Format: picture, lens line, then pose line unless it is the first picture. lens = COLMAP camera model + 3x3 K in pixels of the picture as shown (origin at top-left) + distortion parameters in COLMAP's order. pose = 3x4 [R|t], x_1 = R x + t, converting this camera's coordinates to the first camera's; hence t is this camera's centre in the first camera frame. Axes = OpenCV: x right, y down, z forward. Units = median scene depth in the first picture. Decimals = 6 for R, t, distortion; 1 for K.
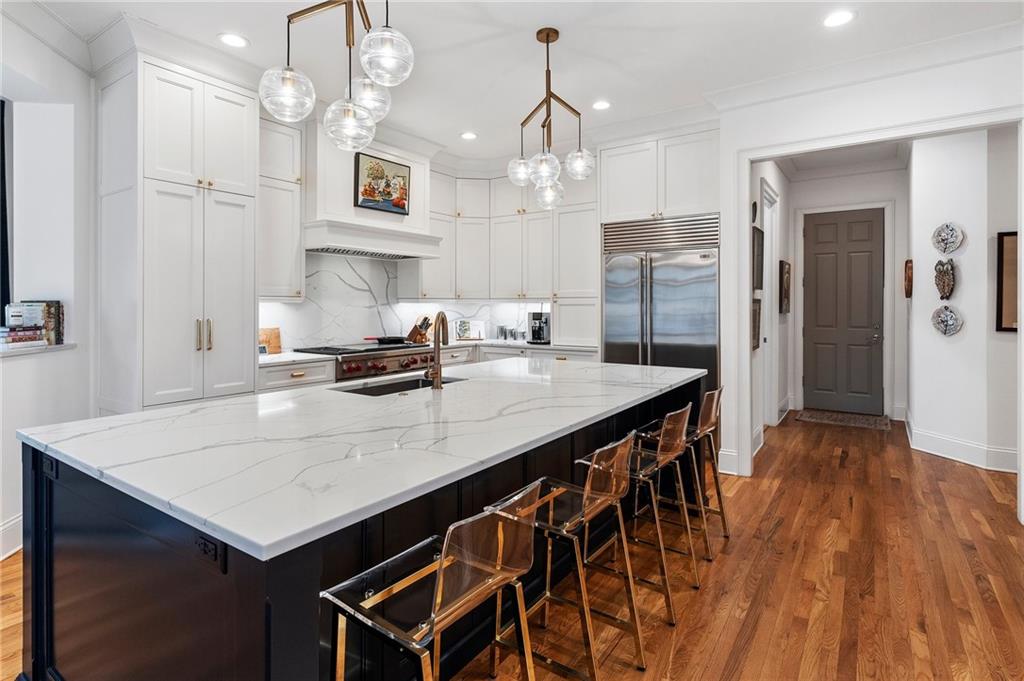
lens RADIAL K [[521.6, 0, 509.1], [0, 521.6, 303.5], [0, 0, 1]] dist [0.001567, -0.000002]
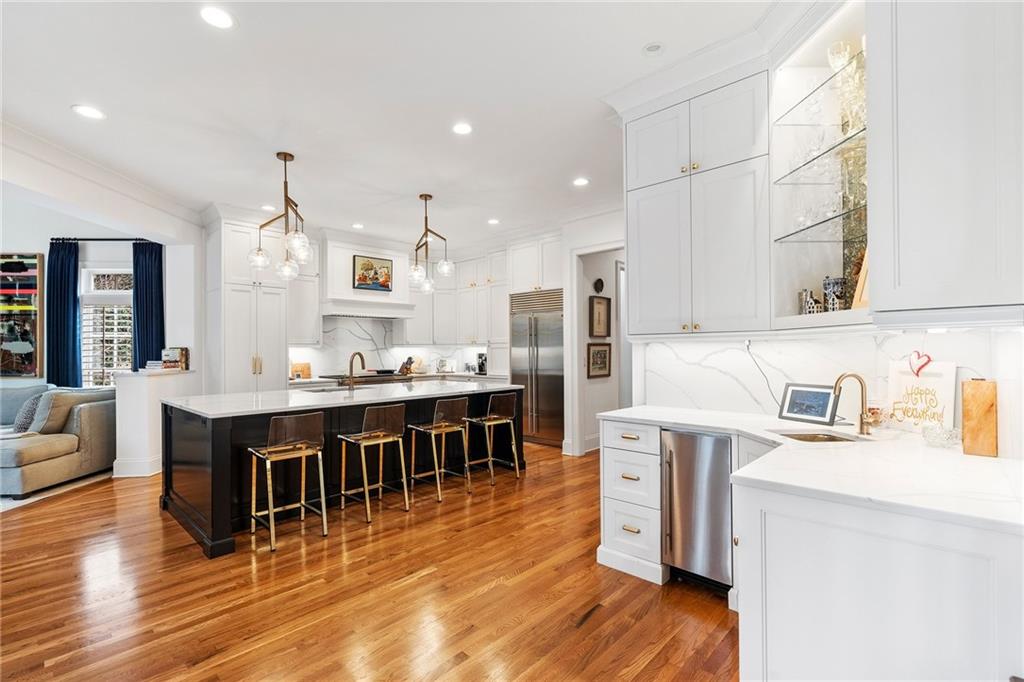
lens RADIAL K [[469.8, 0, 506.4], [0, 469.8, 346.2], [0, 0, 1]] dist [-0.001556, 0.000036]
pose [[0.987654, -0.007632, -0.156462, 0.391266], [0.007004, 0.999965, -0.004570, 0.003956], [0.156492, 0.003418, 0.987673, -0.359169]]
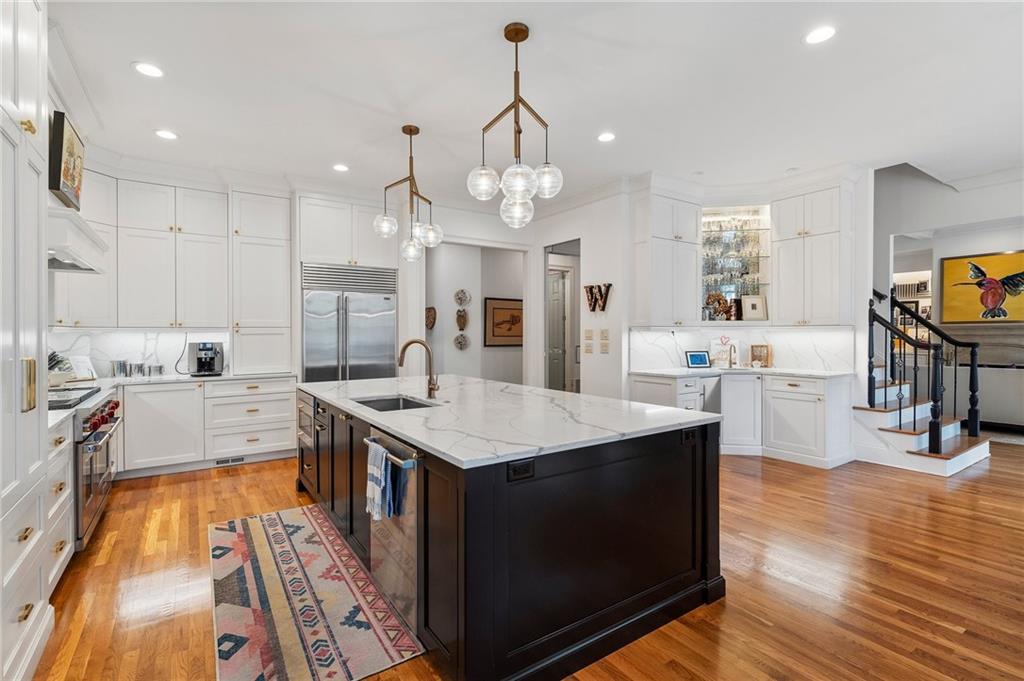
lens RADIAL K [[474.9, 0, 511.0], [0, 474.9, 334.7], [0, 0, 1]] dist [-0.002164, -0.000139]
pose [[0.364859, -0.003332, 0.931057, -0.630894], [0.001587, 0.999994, 0.002957, 0.001591], [-0.931061, 0.000399, 0.364862, 0.212467]]
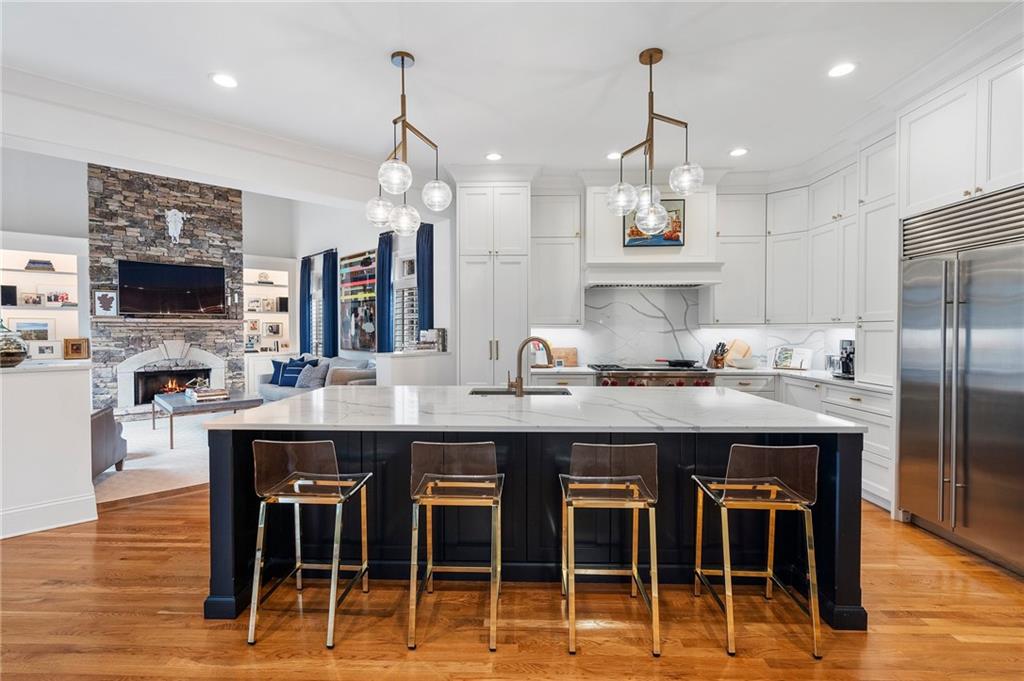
lens RADIAL K [[473.8, 0, 504.7], [0, 473.8, 338.1], [0, 0, 1]] dist [-0.002169, 0.000144]
pose [[0.543577, 0.015074, -0.839224, 0.447057], [0.002864, 0.999800, 0.019813, -0.002047], [0.839354, -0.013173, 0.543425, 0.183491]]
